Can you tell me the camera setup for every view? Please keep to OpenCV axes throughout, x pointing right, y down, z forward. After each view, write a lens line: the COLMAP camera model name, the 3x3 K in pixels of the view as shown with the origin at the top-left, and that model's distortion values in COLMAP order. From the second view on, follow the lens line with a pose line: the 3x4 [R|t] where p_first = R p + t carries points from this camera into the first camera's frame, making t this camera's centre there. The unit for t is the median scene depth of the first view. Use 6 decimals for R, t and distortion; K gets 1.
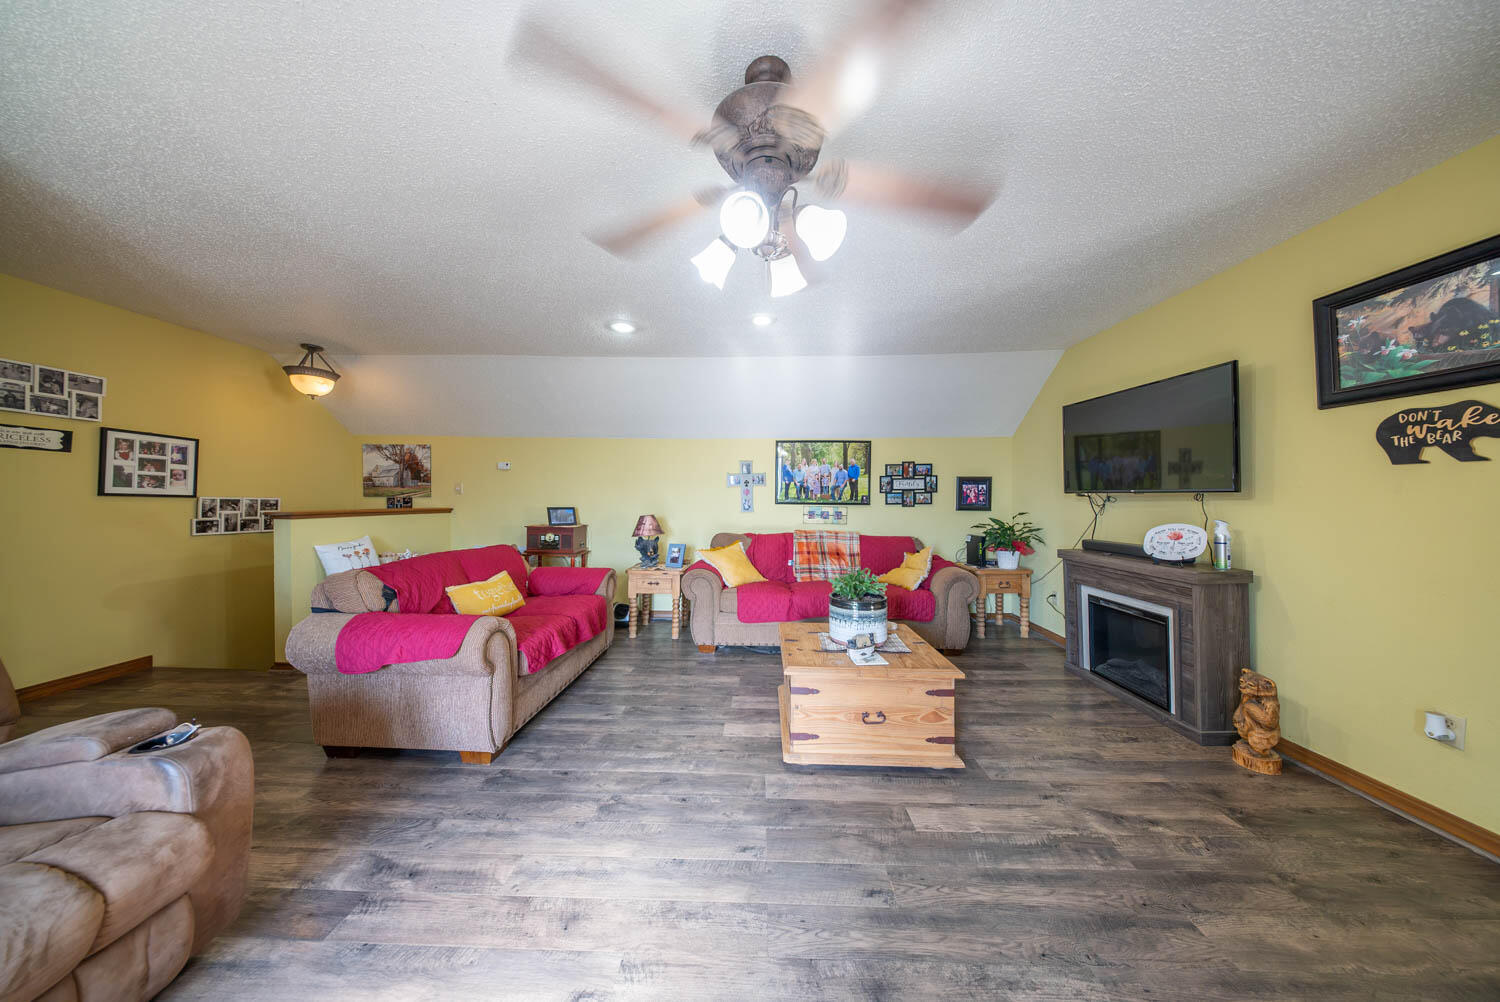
lens RADIAL K [[441.8, 0, 747.7], [0, 441.8, 501.9], [0, 0, 1]] dist [0.002778, -0.001297]
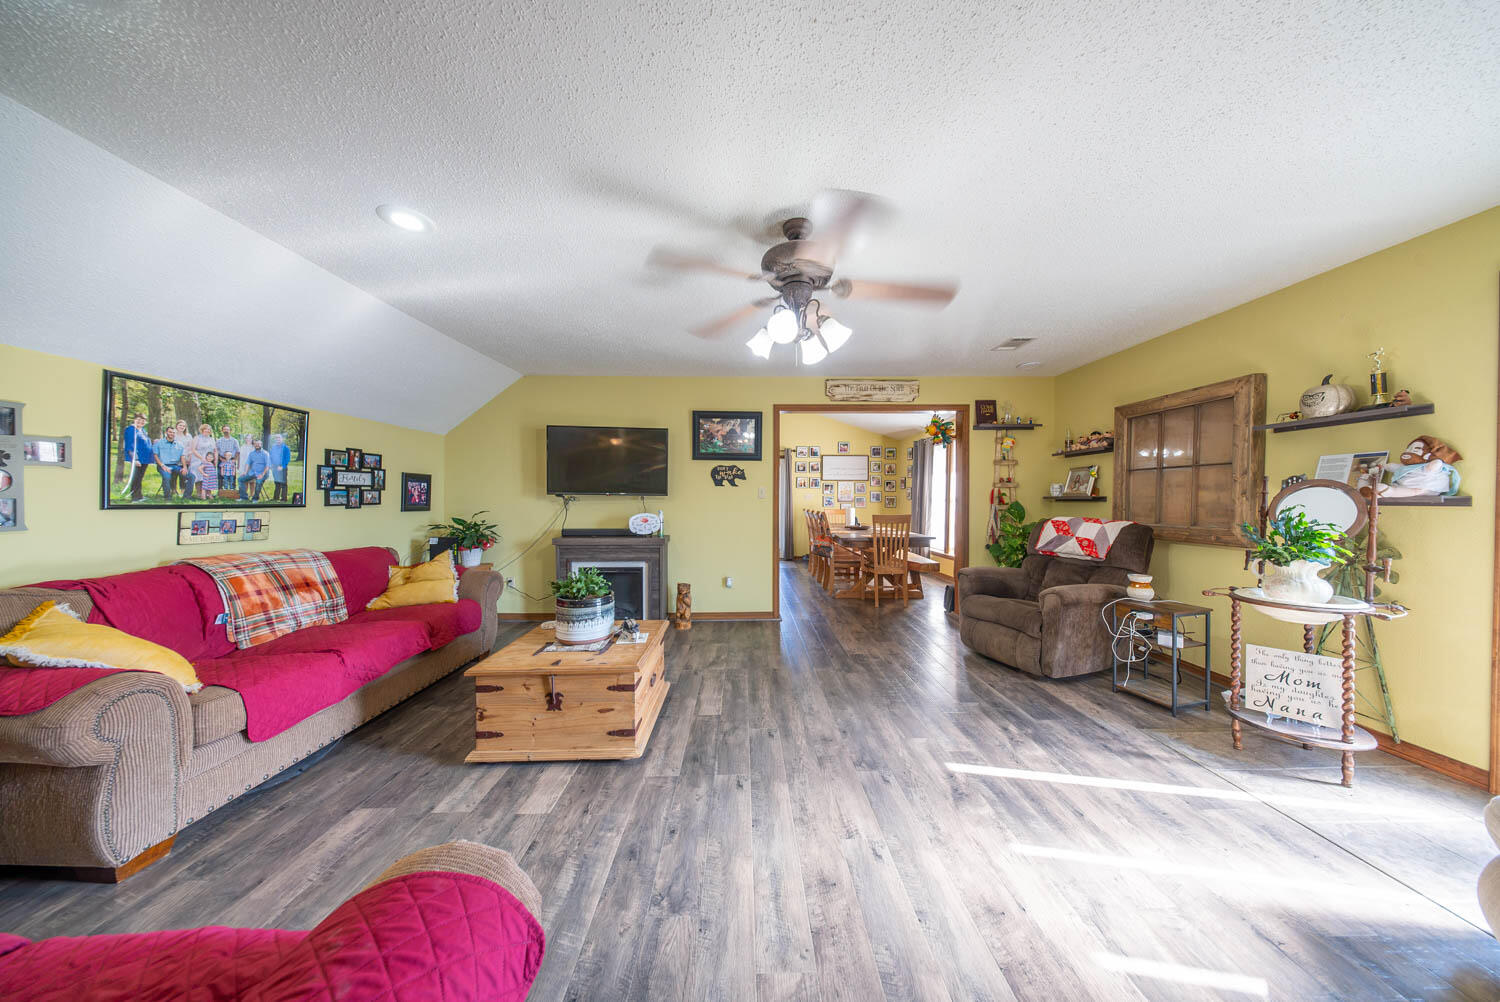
lens RADIAL K [[441.8, 0, 753.6], [0, 441.8, 500.6], [0, 0, 1]] dist [0.002778, -0.001297]
pose [[-0.052356, -0.005283, 0.998615, -0.430825], [0.002205, 0.999983, 0.005406, -0.005078], [-0.998626, 0.002485, -0.052343, 0.357653]]
